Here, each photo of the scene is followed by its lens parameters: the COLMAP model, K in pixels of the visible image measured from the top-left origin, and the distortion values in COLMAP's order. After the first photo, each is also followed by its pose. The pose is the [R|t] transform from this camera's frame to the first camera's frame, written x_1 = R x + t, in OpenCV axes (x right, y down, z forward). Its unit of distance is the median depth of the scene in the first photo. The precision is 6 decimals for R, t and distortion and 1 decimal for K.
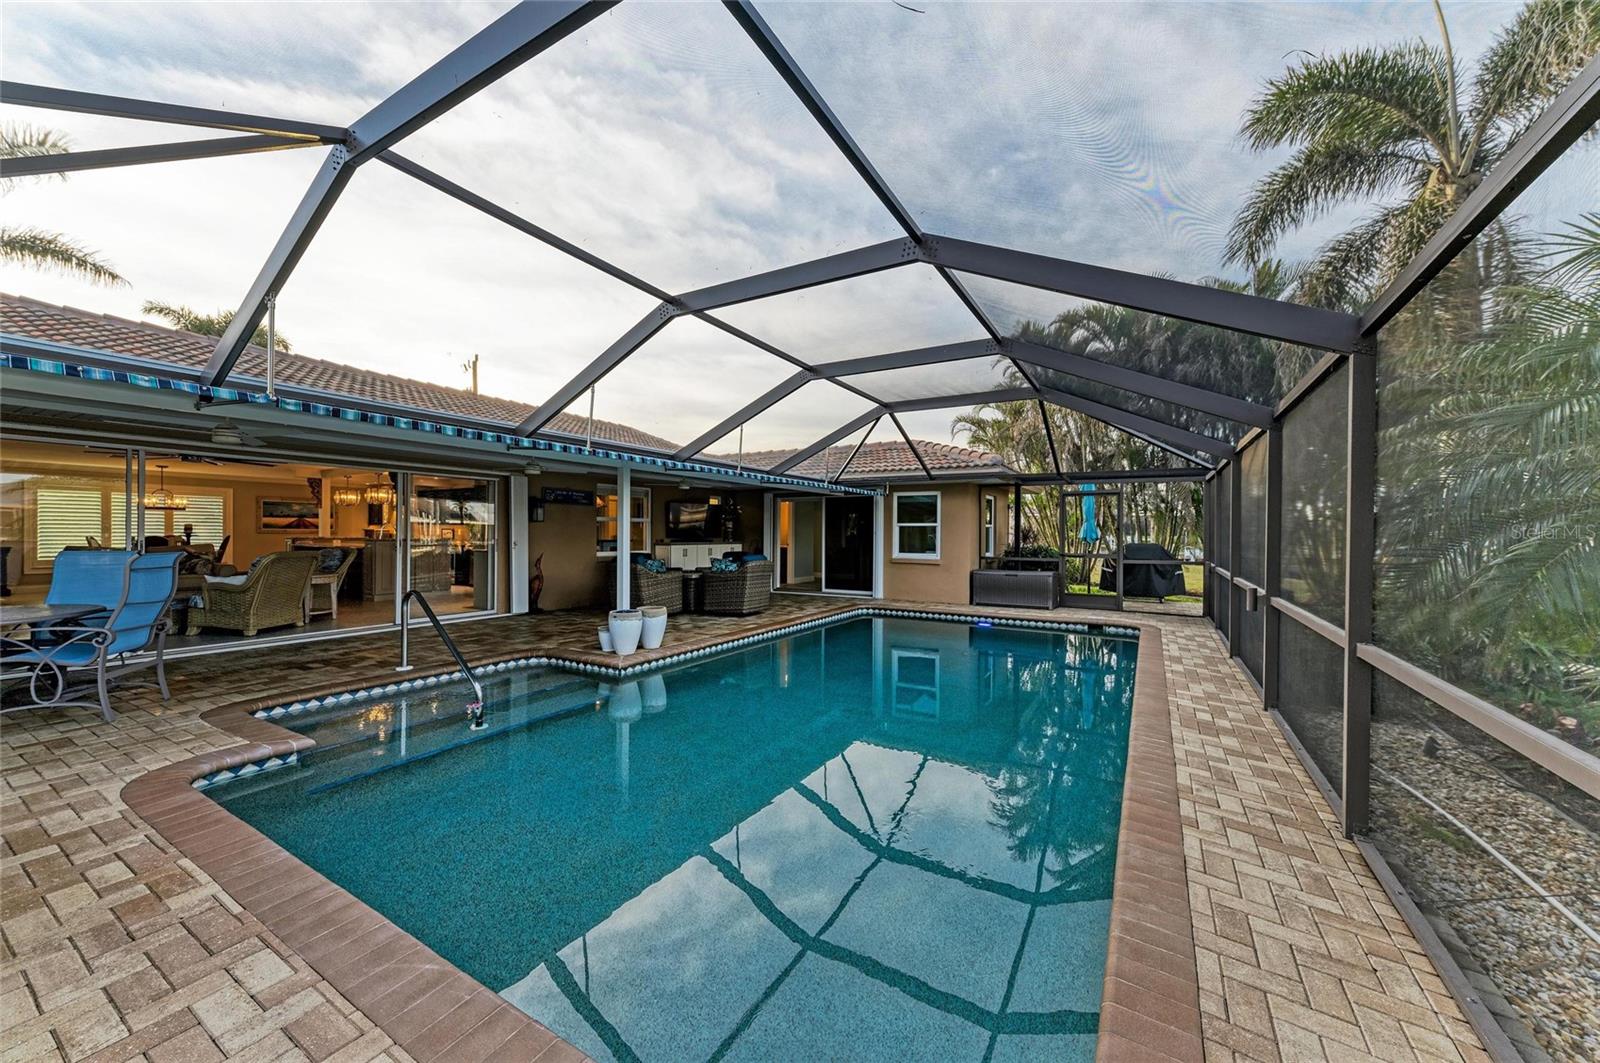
lens RADIAL K [[587.3, 0, 800.0], [0, 587.3, 531.5], [0, 0, 1]] dist [-0.000573, -0.000139]
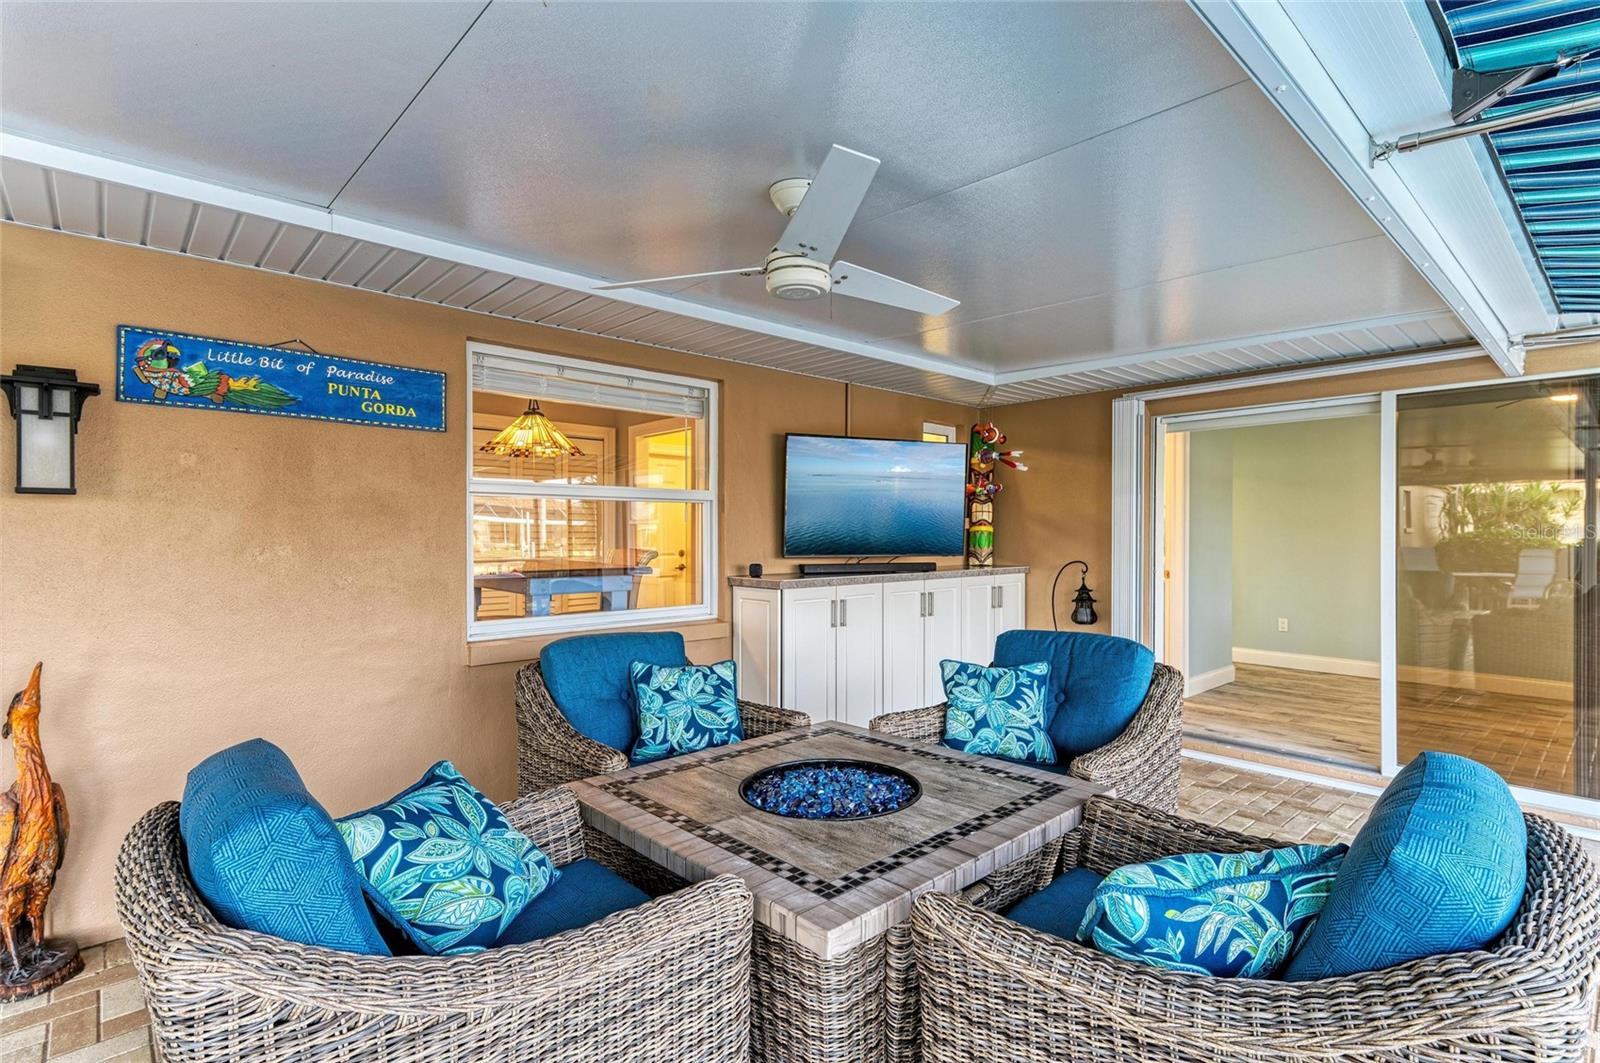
lens RADIAL K [[764.6, 0, 800.0], [0, 764.6, 531.5], [0, 0, 1]] dist [-0.000110, -0.000009]
pose [[0.956338, -0.004951, -0.292222, -0.109336], [0.005113, 0.999987, -0.000210, -0.001934], [0.292219, -0.001293, 0.956350, 0.660977]]
